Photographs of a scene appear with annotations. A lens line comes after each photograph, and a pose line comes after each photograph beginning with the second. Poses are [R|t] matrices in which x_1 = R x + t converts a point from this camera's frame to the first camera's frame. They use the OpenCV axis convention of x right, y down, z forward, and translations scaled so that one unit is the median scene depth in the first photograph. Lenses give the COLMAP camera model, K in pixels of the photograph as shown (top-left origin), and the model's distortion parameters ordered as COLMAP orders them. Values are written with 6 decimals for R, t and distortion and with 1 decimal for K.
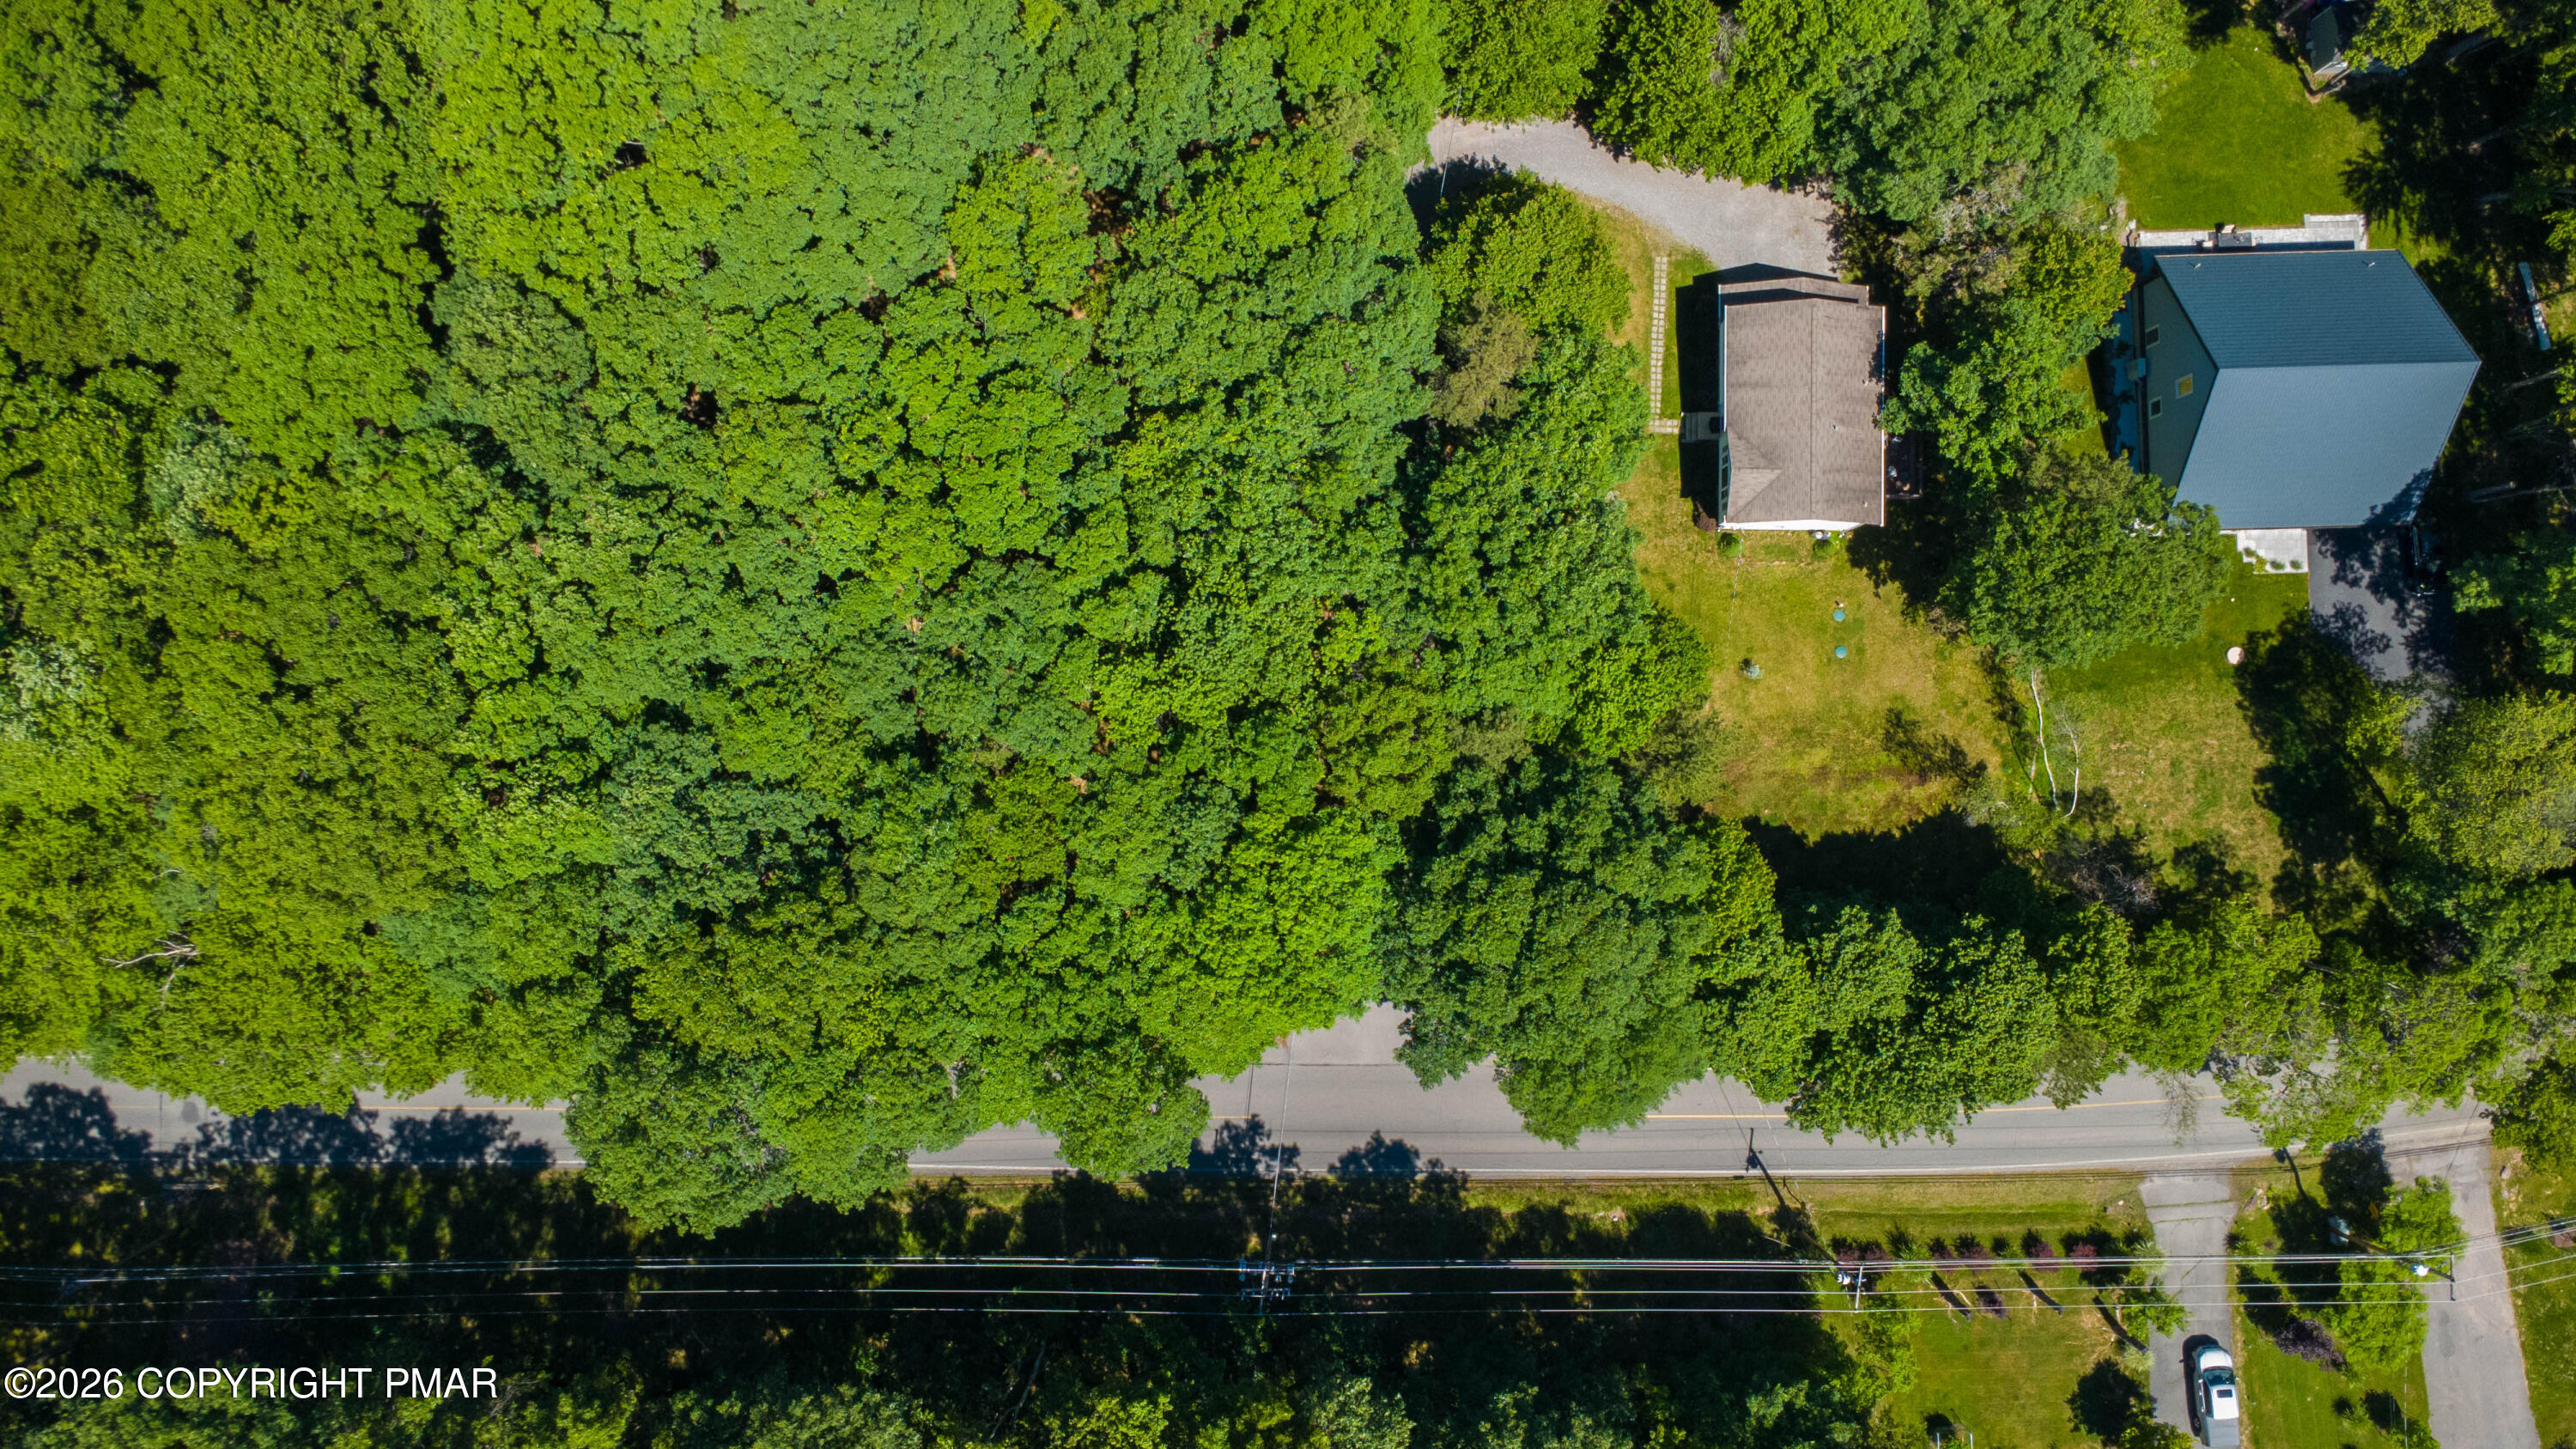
lens RADIAL K [[1805.1, 0, 1284.0], [0, 1805.1, 737.8], [0, 0, 1]] dist [0.048557, -0.062263]
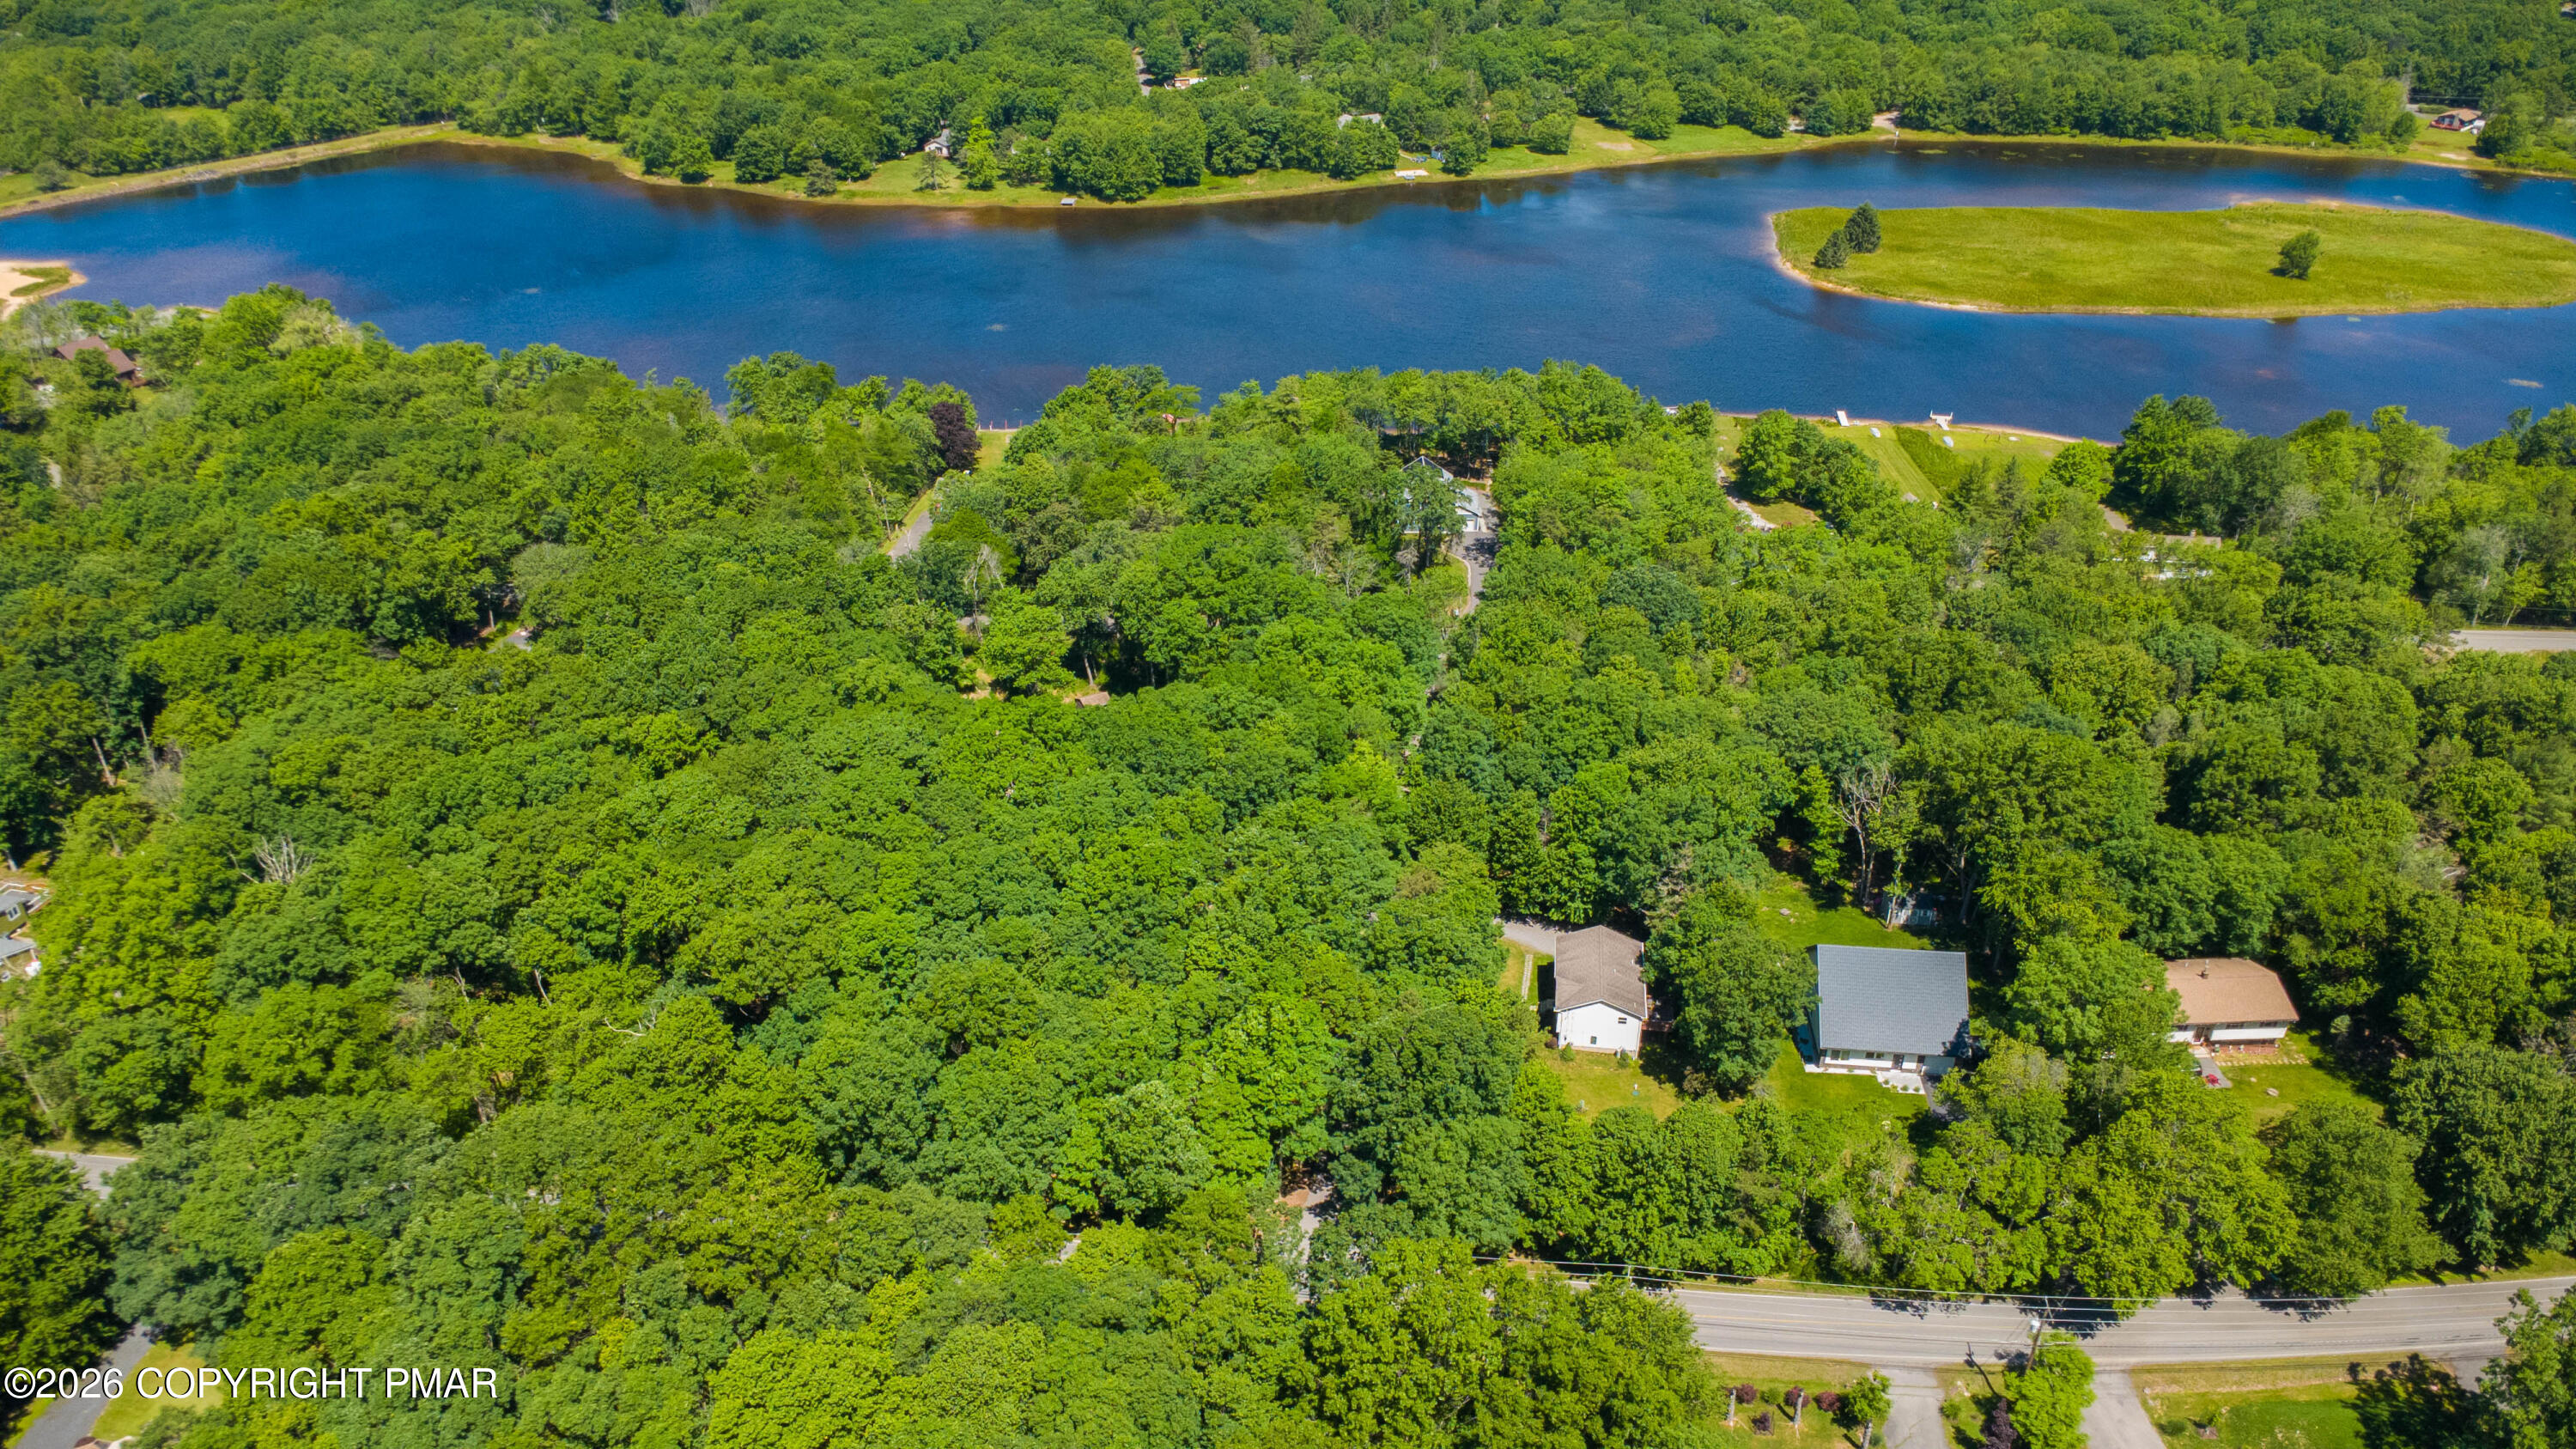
lens RADIAL K [[1817.2, 0, 1288.0], [0, 1817.2, 724.5], [0, 0, 1]] dist [0.039071, -0.039824]
pose [[0.991673, 0.053078, -0.117337, 0.173321], [-0.128101, 0.500231, -0.856364, 1.231161], [0.013242, 0.864264, 0.502865, -0.115705]]
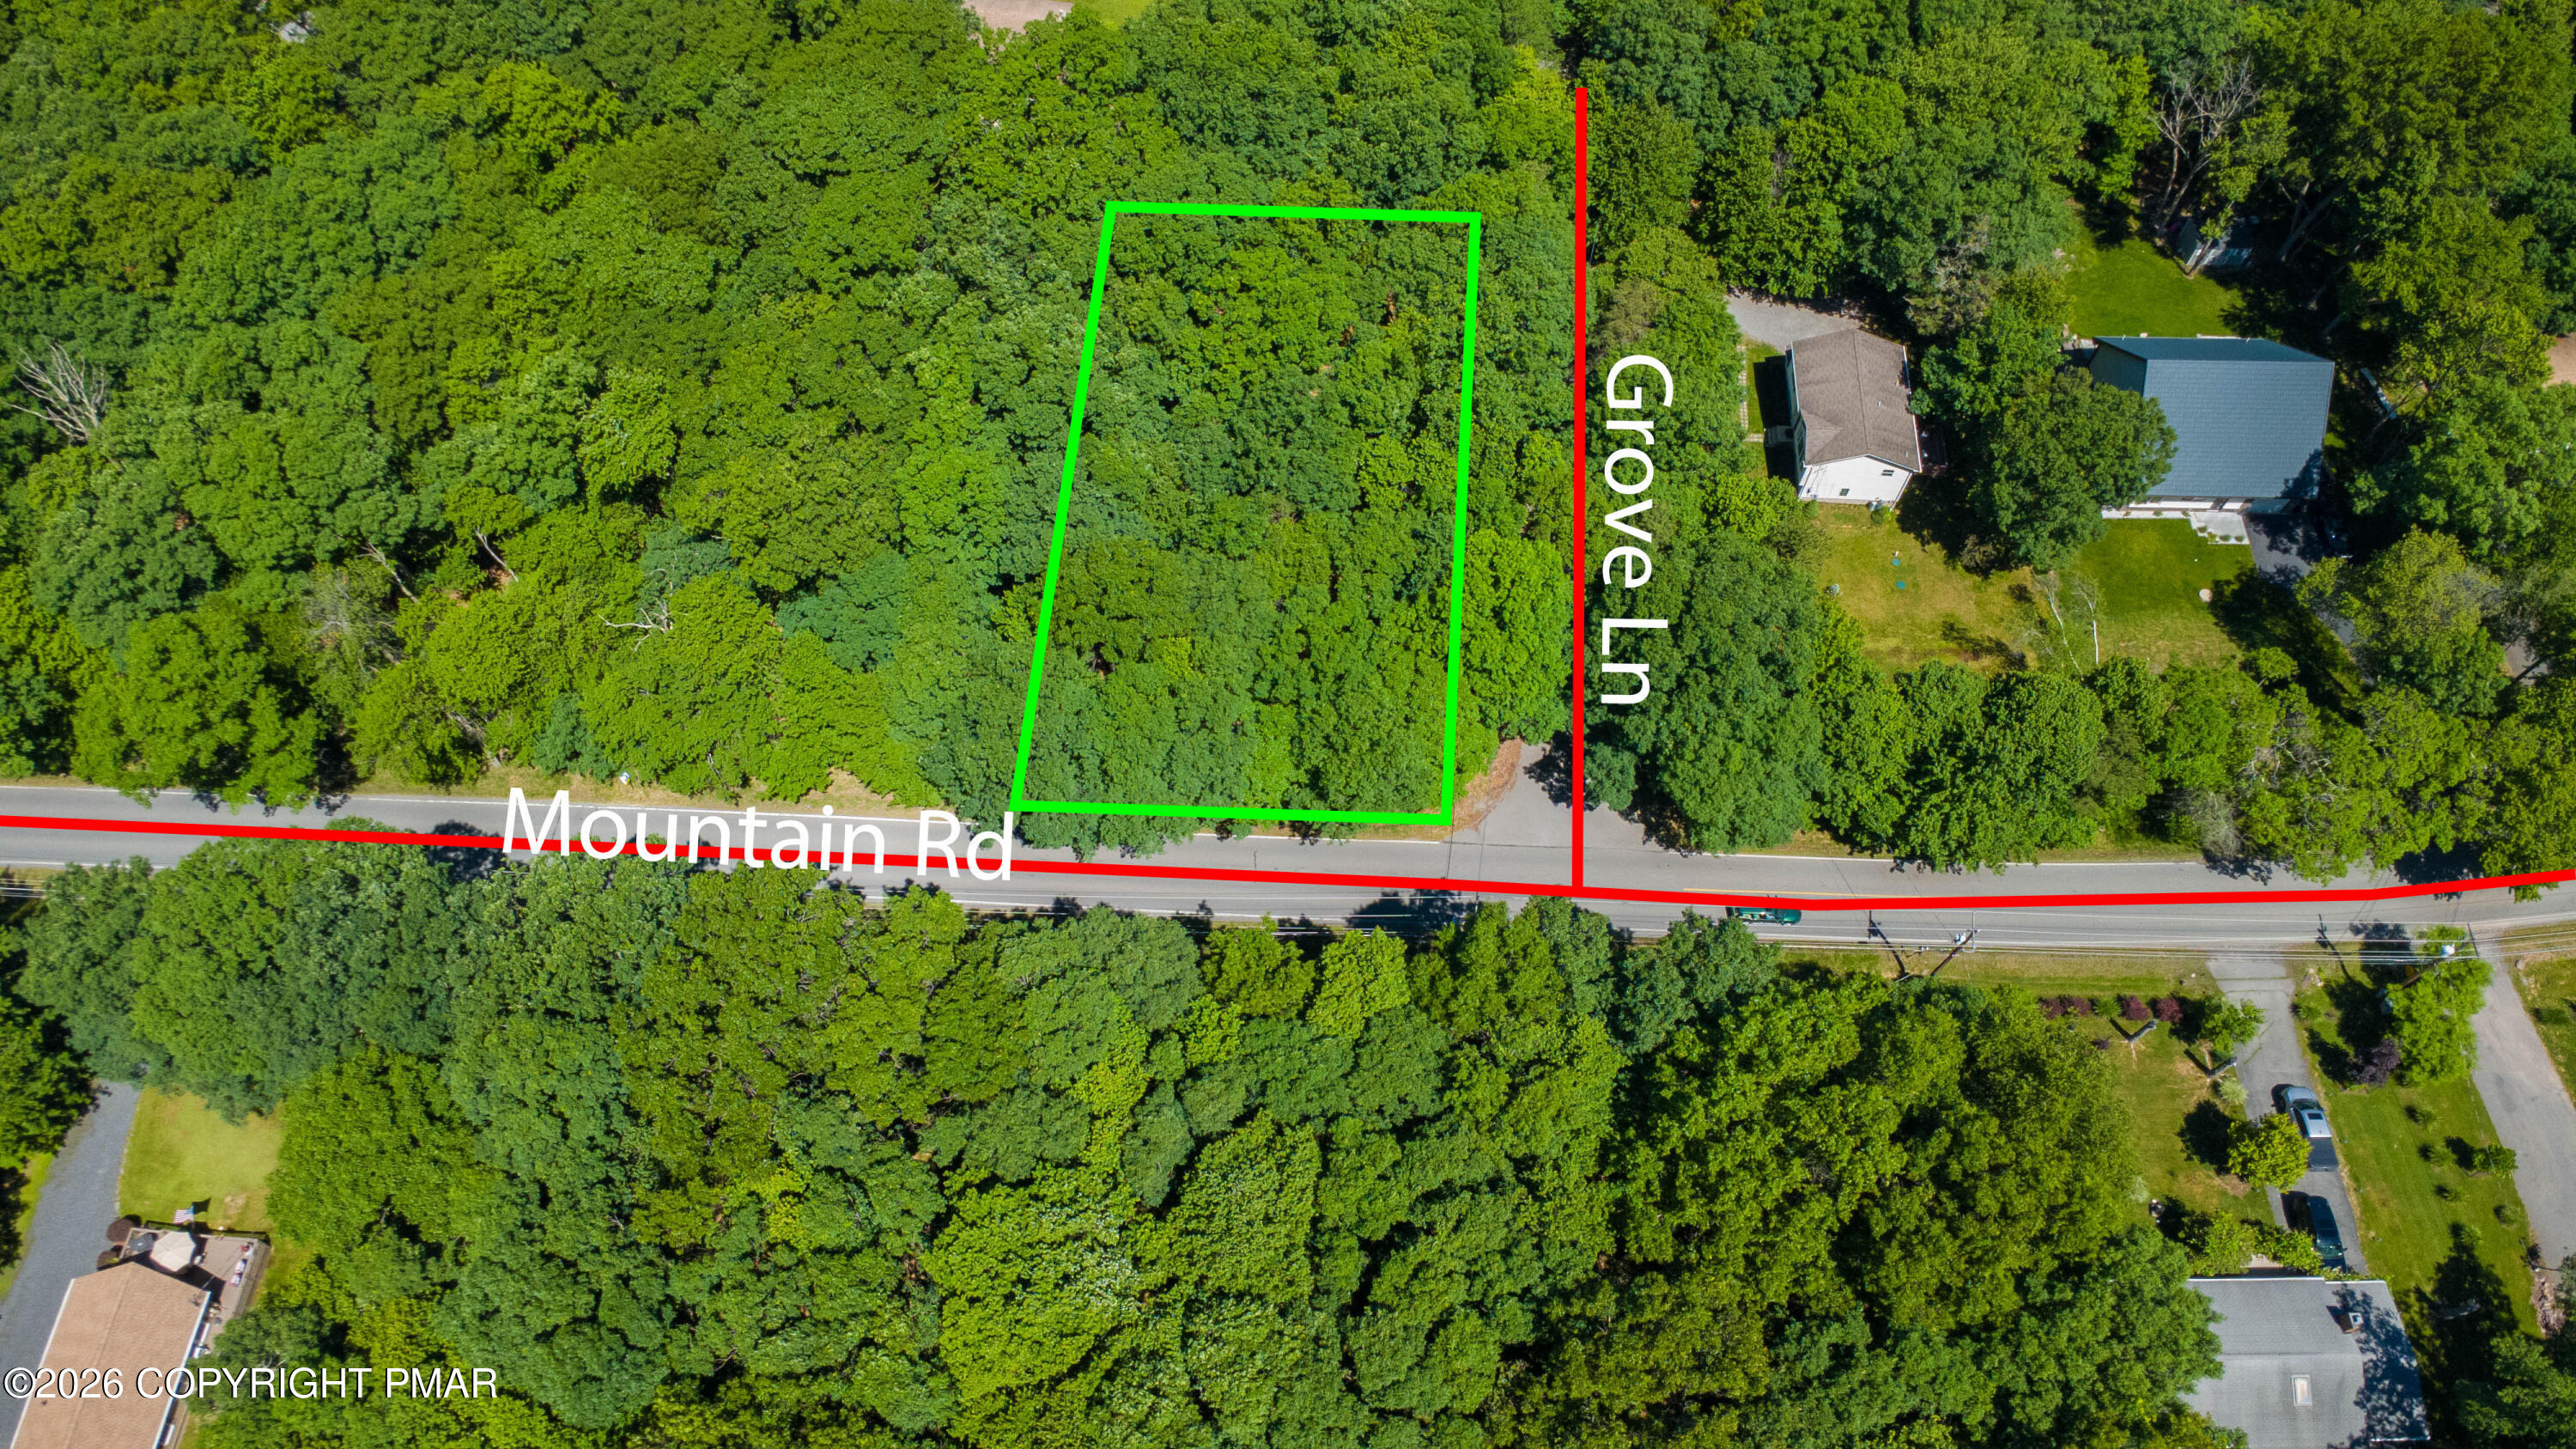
lens RADIAL K [[1805.1, 0, 1284.0], [0, 1805.1, 737.8], [0, 0, 1]] dist [0.048557, -0.062263]
pose [[0.998925, 0.039569, -0.024128, -0.103487], [-0.046243, 0.885534, -0.462267, 0.687799], [0.003075, 0.462886, 0.886412, -0.112643]]
